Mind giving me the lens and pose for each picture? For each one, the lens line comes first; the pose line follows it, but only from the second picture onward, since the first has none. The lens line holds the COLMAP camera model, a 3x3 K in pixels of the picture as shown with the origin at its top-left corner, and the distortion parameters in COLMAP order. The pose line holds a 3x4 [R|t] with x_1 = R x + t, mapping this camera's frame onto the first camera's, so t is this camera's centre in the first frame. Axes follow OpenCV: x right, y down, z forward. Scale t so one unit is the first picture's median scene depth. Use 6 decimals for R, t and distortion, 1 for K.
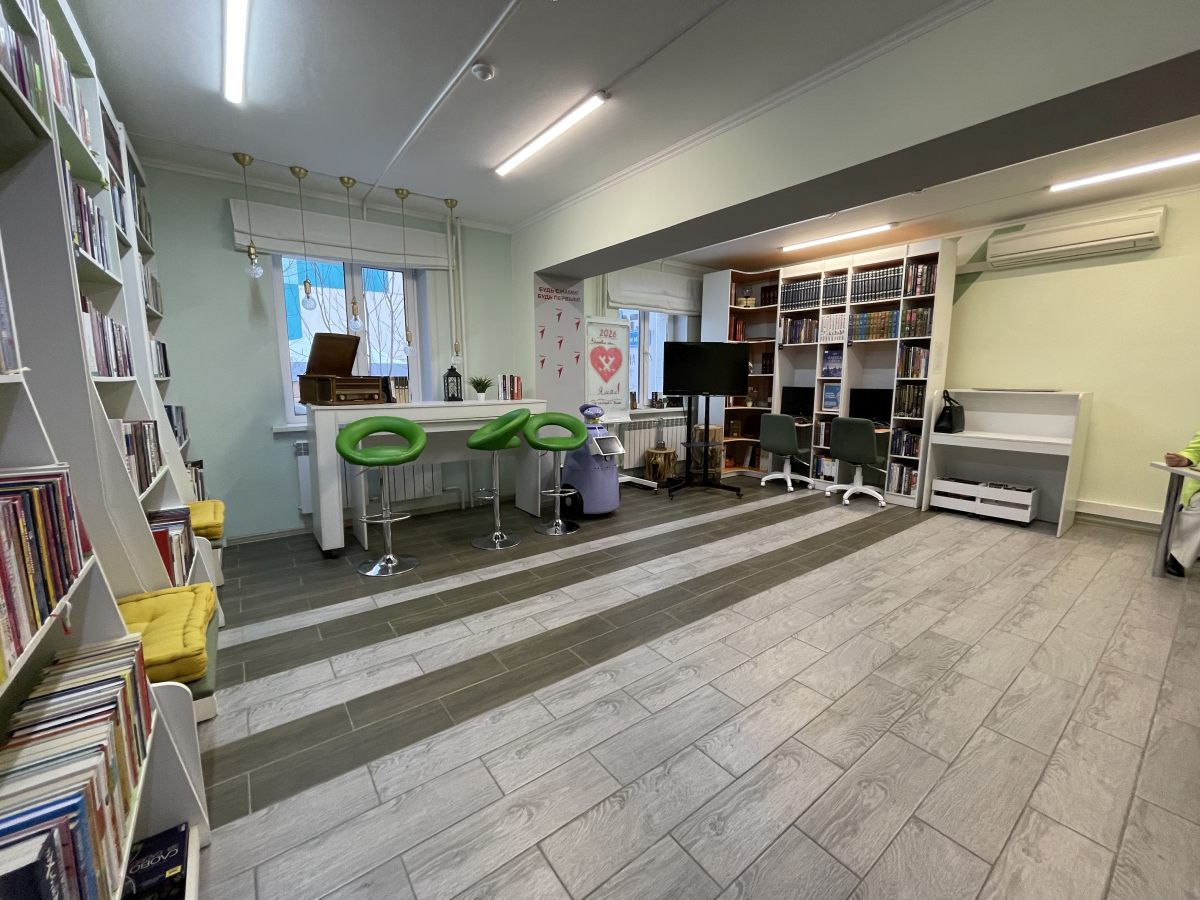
lens RADIAL K [[485.3, 0, 597.4], [0, 485.3, 449.8], [0, 0, 1]] dist [-0.003616, -0.000788]
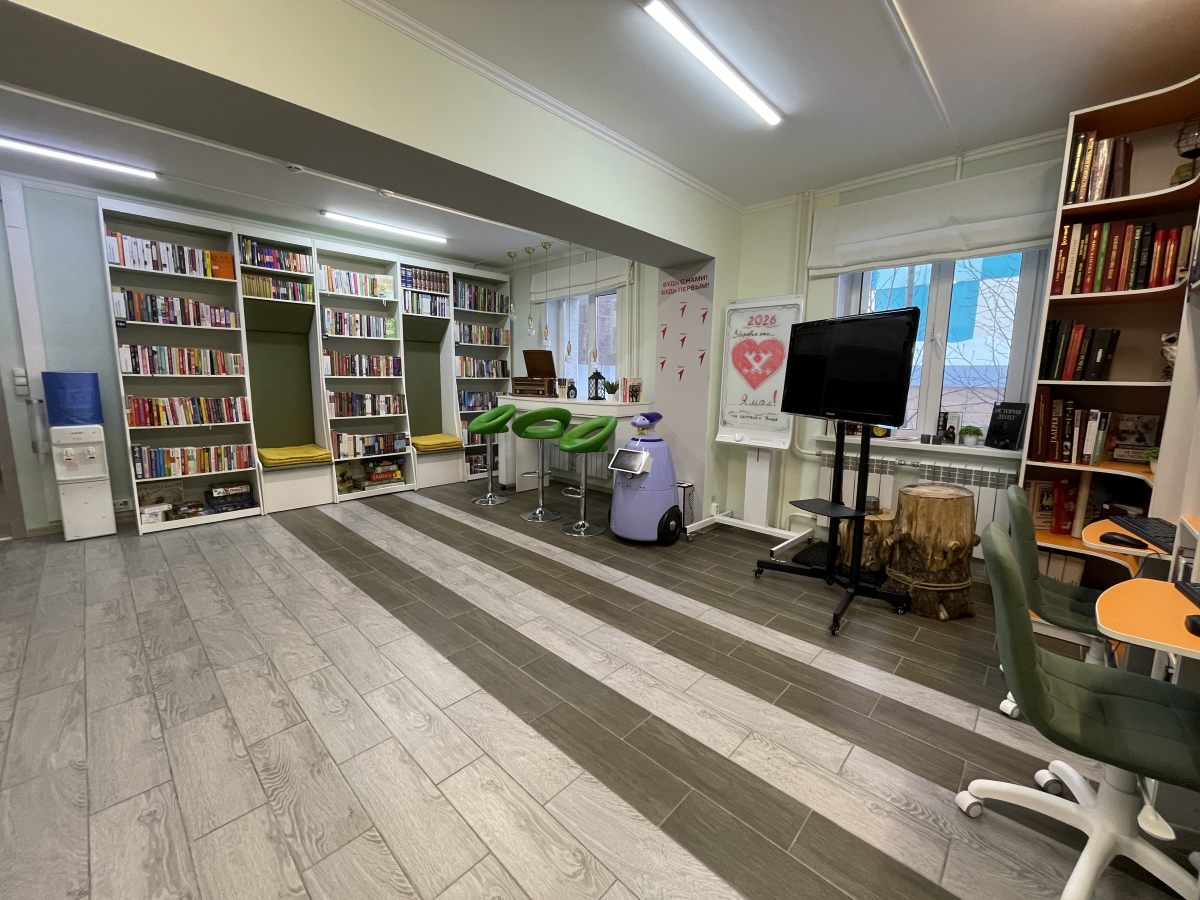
lens RADIAL K [[485.3, 0, 597.7], [0, 485.3, 448.3], [0, 0, 1]] dist [-0.003616, -0.000788]
pose [[0.158612, 0.143319, -0.976884, 0.994423], [-0.158204, 0.980314, 0.118135, -0.143637], [0.974584, 0.135810, 0.178163, 0.936635]]
